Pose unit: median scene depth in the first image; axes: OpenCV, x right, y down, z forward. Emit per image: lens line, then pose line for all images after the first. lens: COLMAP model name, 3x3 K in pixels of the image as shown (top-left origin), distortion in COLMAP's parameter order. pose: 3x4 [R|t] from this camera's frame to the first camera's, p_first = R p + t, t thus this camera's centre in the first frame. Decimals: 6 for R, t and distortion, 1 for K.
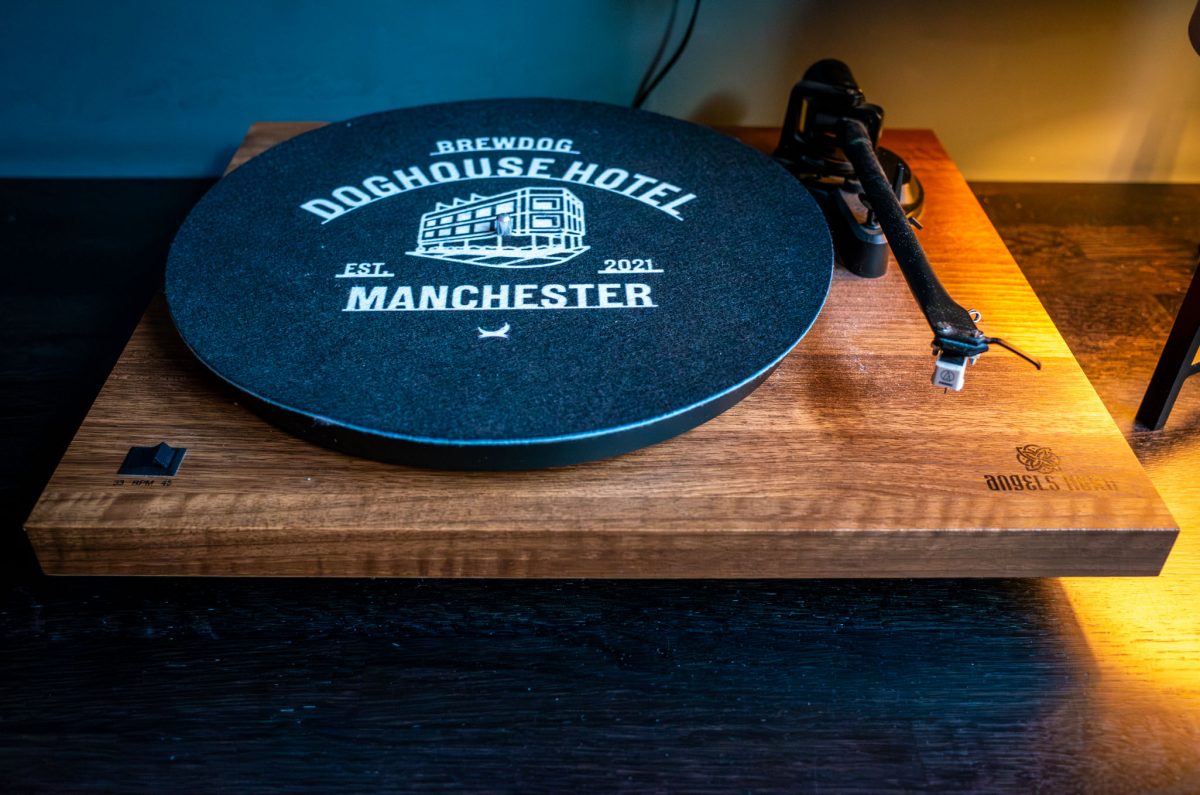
lens RADIAL K [[791.4, 0, 600.0], [0, 791.4, 397.5], [0, 0, 1]] dist [-0.036847, 0.024403]
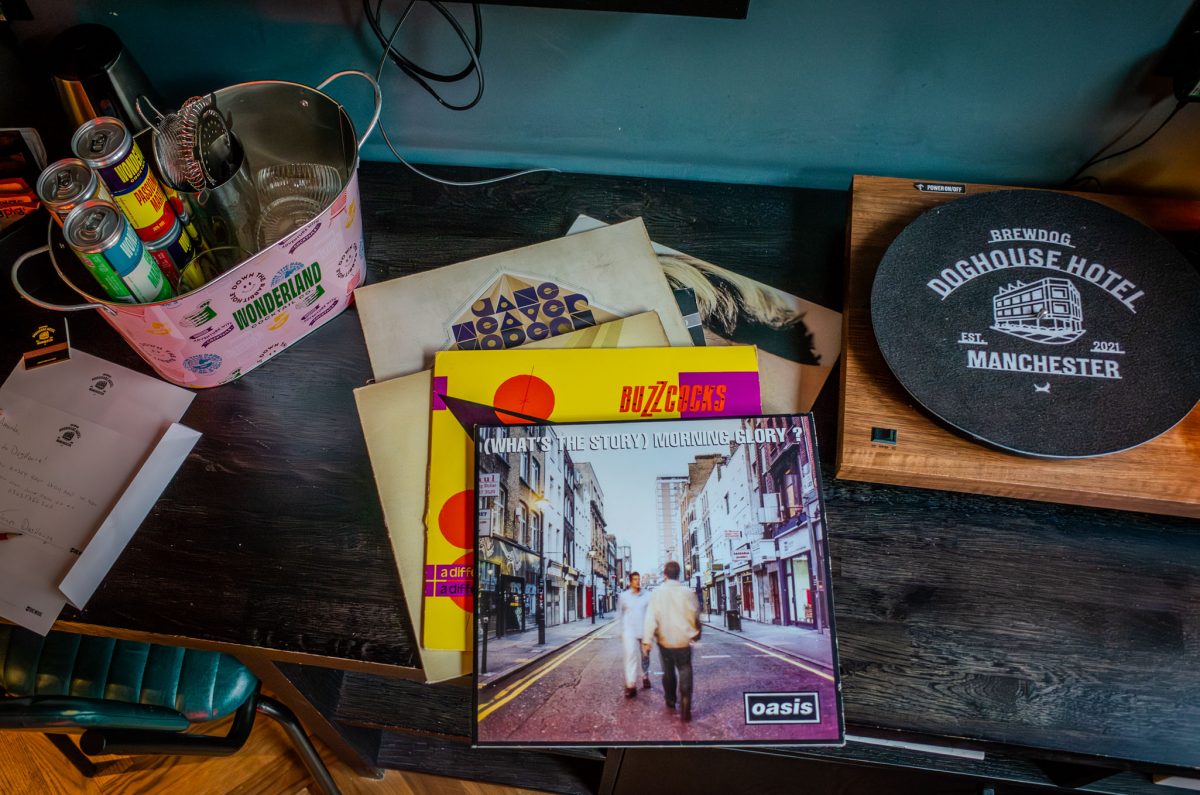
lens RADIAL K [[791.4, 0, 600.0], [0, 791.4, 397.5], [0, 0, 1]] dist [-0.036847, 0.024403]
pose [[0.989101, 0.119694, -0.085745, -1.044279], [-0.071937, 0.900970, 0.427877, -0.811864], [0.128468, -0.417045, 0.899761, -0.963306]]
